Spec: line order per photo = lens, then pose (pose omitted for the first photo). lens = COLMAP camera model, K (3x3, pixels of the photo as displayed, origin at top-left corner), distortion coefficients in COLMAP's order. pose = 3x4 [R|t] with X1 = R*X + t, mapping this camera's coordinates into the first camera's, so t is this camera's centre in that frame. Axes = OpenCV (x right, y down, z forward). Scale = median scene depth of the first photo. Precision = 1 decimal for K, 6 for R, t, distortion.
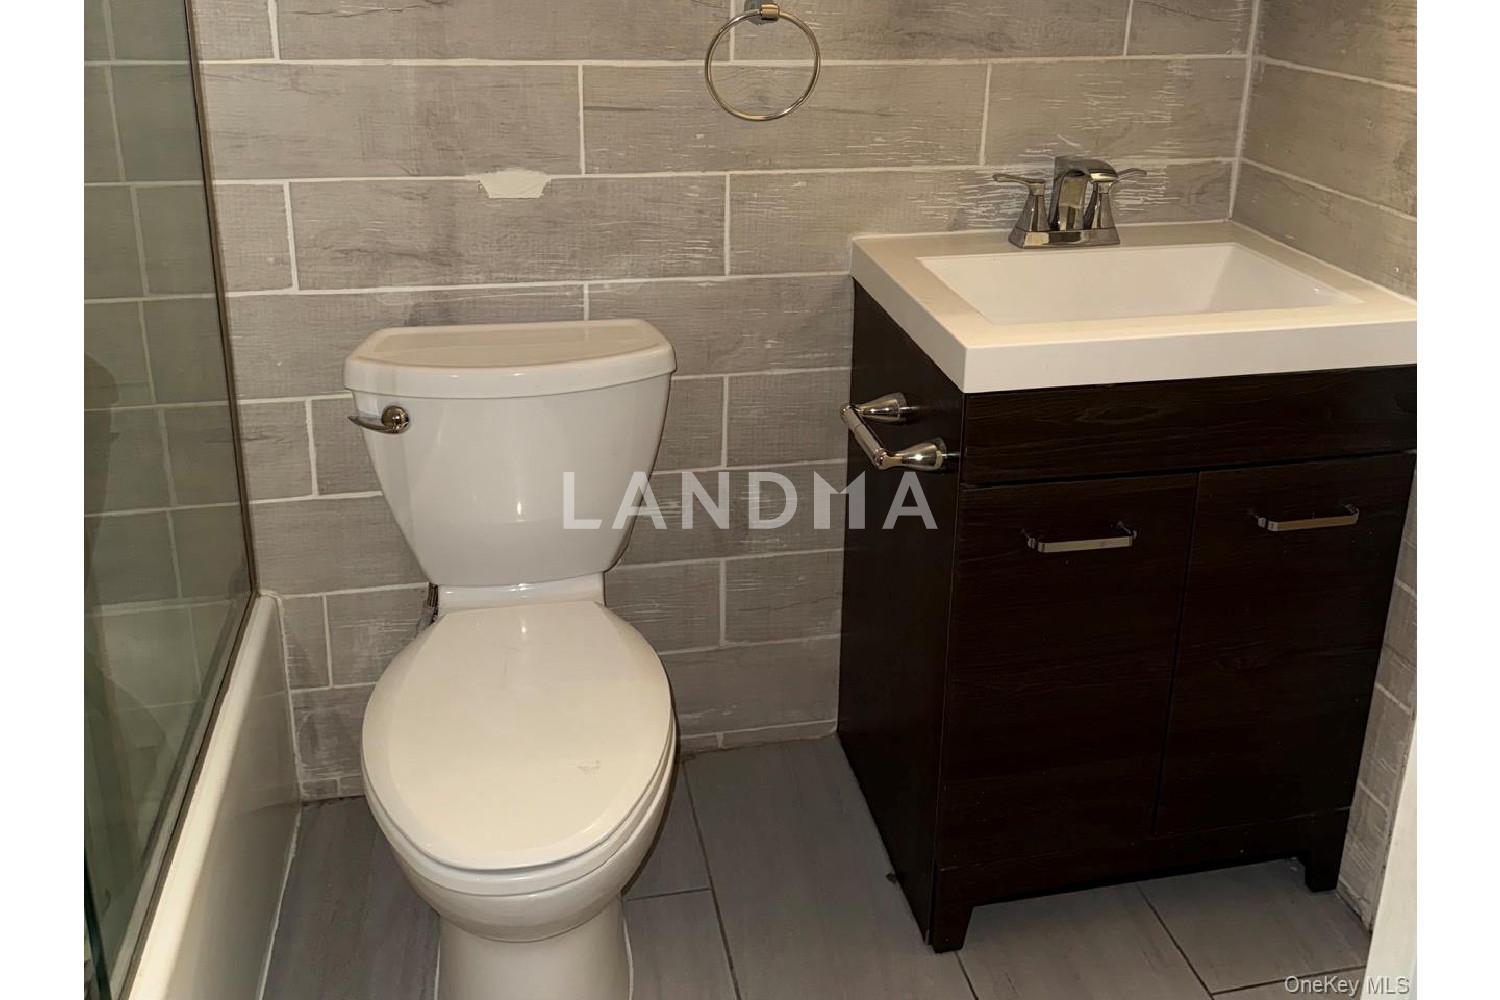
lens RADIAL K [[1262.7, 0, 746.7], [0, 1262.7, 498.2], [0, 0, 1]] dist [0.074626, -0.005759]
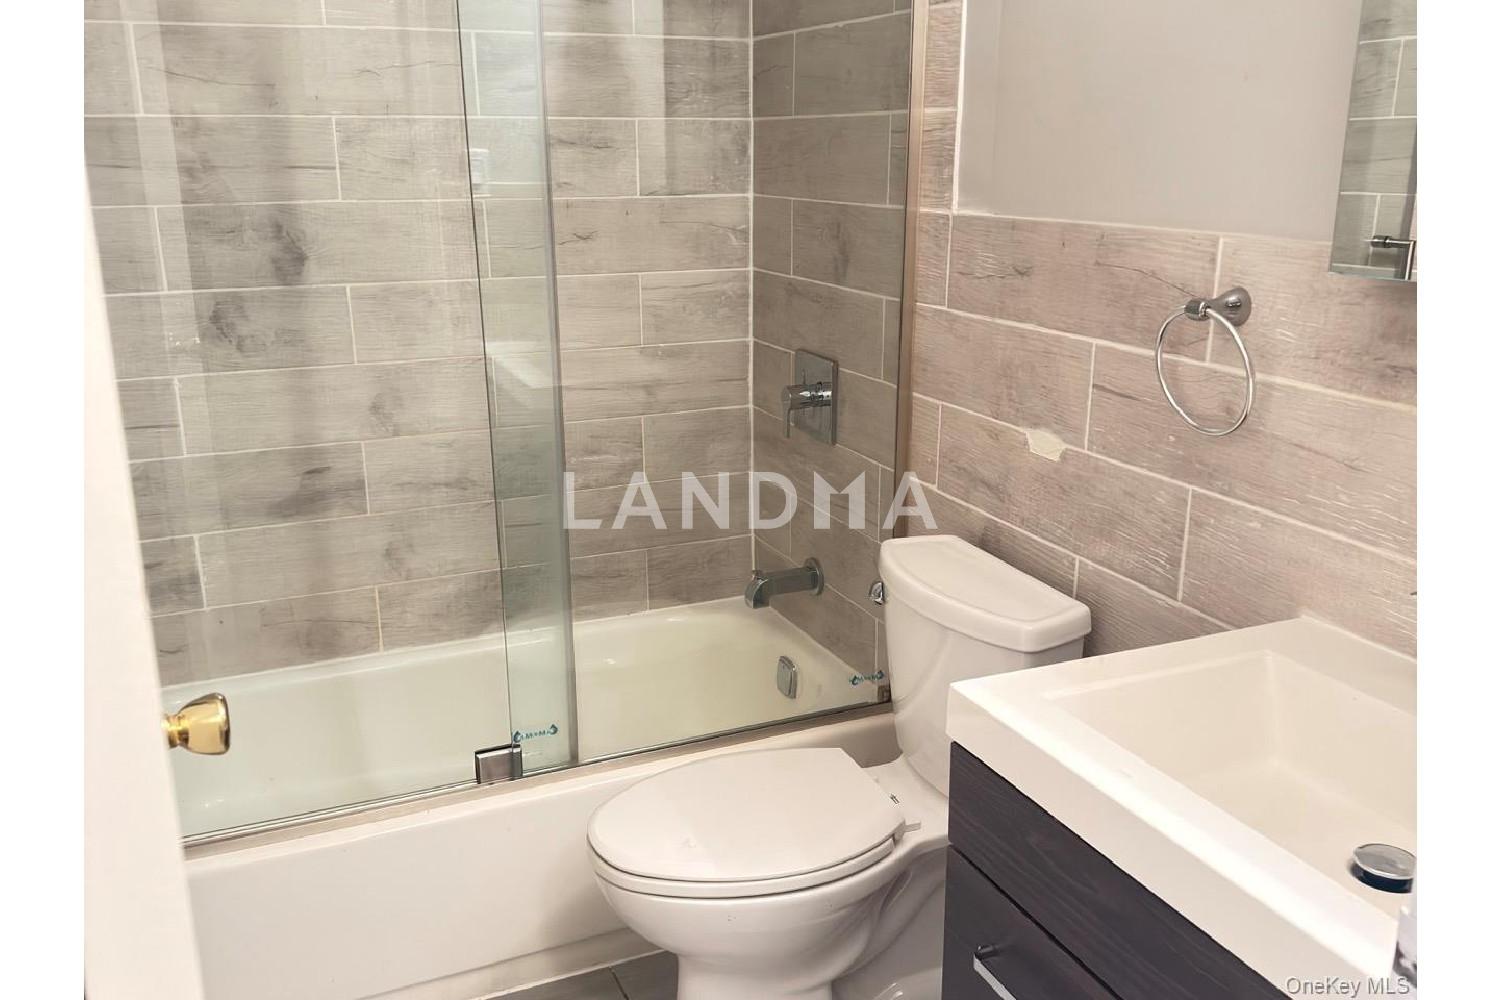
lens RADIAL K [[1262.7, 0, 748.3], [0, 1262.7, 499.9], [0, 0, 1]] dist [0.074626, -0.005759]
pose [[0.210259, 0.263880, -0.941360, 0.716945], [-0.301051, 0.933571, 0.194455, -0.326974], [0.930140, 0.242511, 0.275733, 0.510367]]
